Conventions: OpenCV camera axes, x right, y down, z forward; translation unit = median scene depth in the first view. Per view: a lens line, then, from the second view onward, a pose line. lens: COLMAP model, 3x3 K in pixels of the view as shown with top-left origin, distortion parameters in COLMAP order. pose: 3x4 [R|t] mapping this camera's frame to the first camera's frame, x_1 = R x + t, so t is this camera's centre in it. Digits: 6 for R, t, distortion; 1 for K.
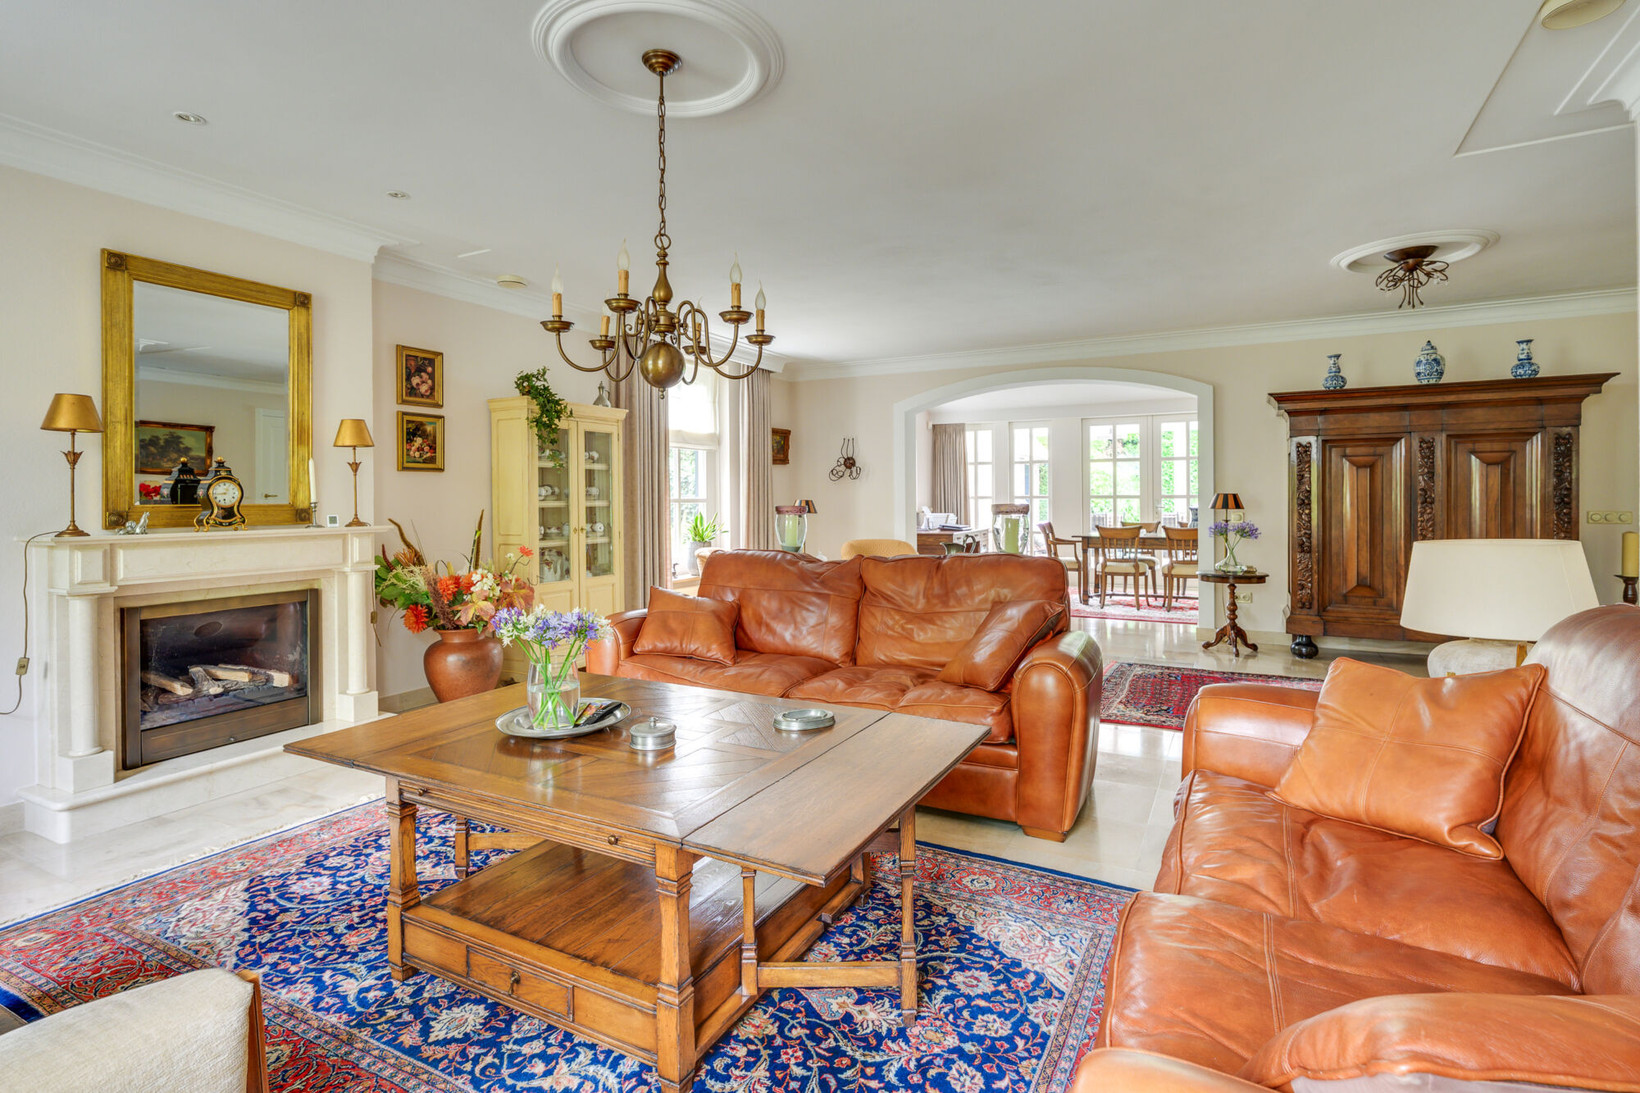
lens RADIAL K [[800.5, 0, 819.5], [0, 800.5, 504.0], [0, 0, 1]] dist [0.001489, 0.000484]
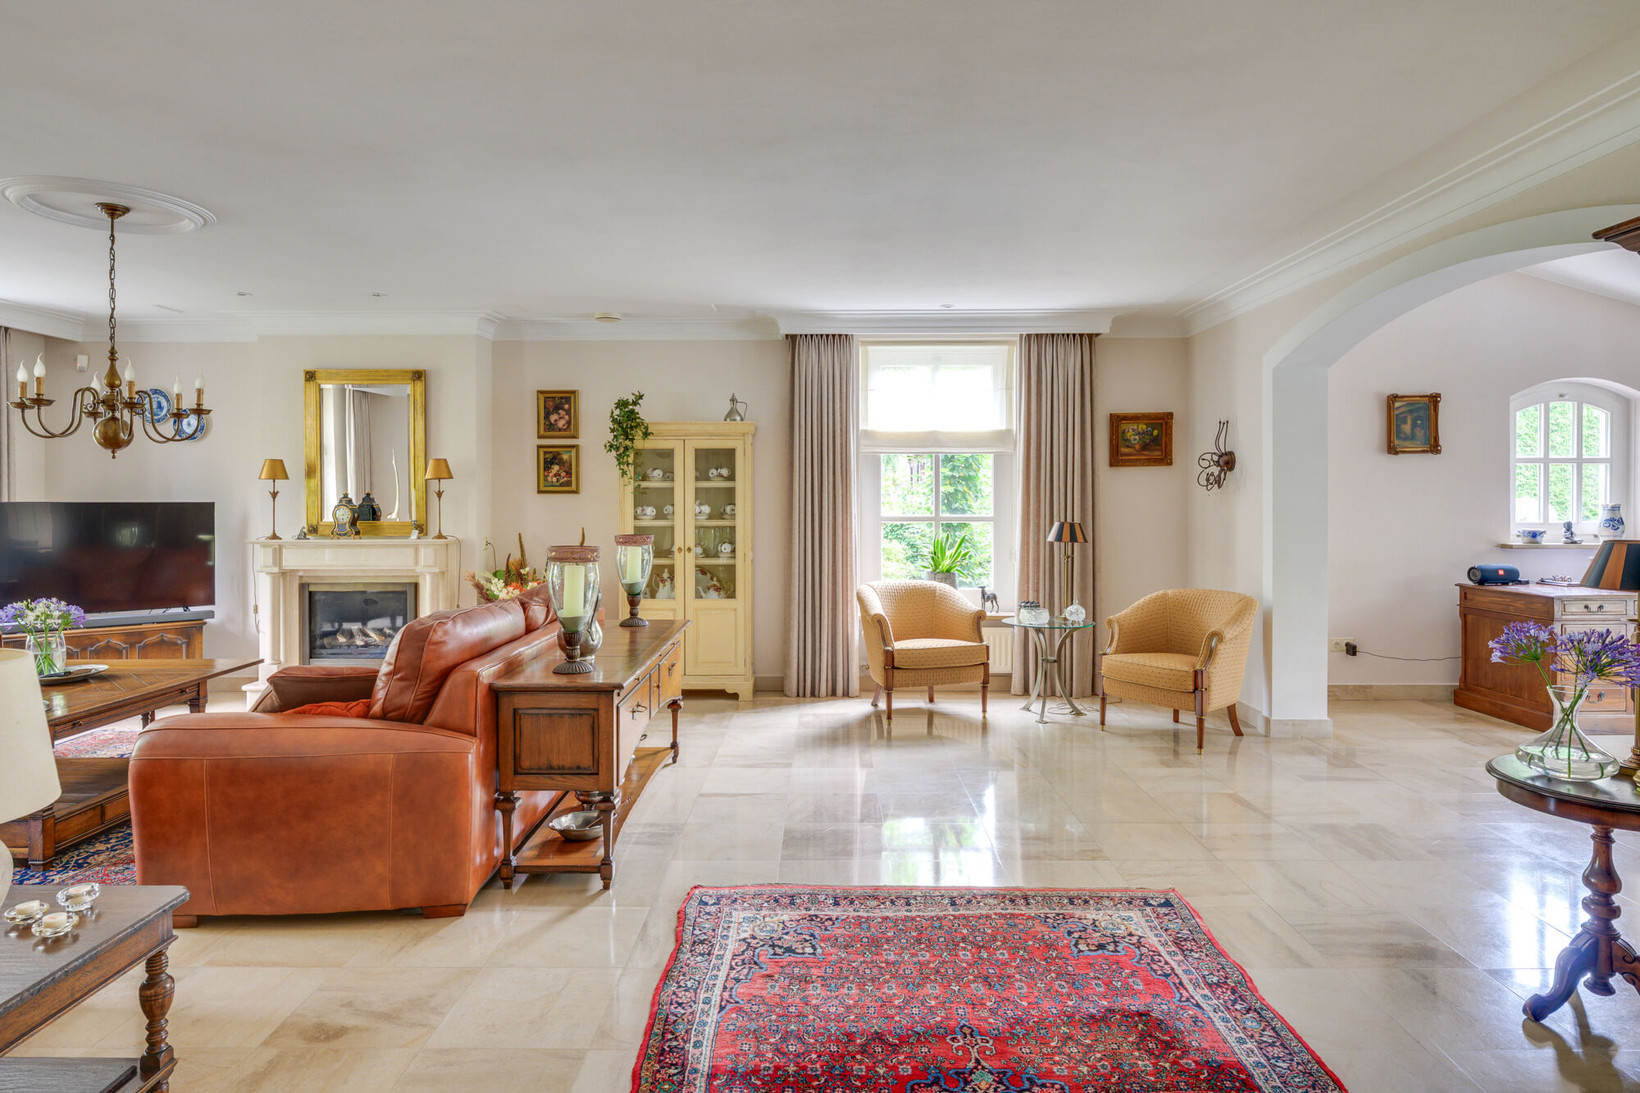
lens RADIAL K [[963.7, 0, 819.4], [0, 963.7, 507.1], [0, 0, 1]] dist [-0.002249, -0.000447]
pose [[0.470059, 0.011259, -0.882563, 0.951908], [-0.006537, 0.999936, 0.009274, -0.036893], [0.882611, 0.001410, 0.470102, 0.675898]]
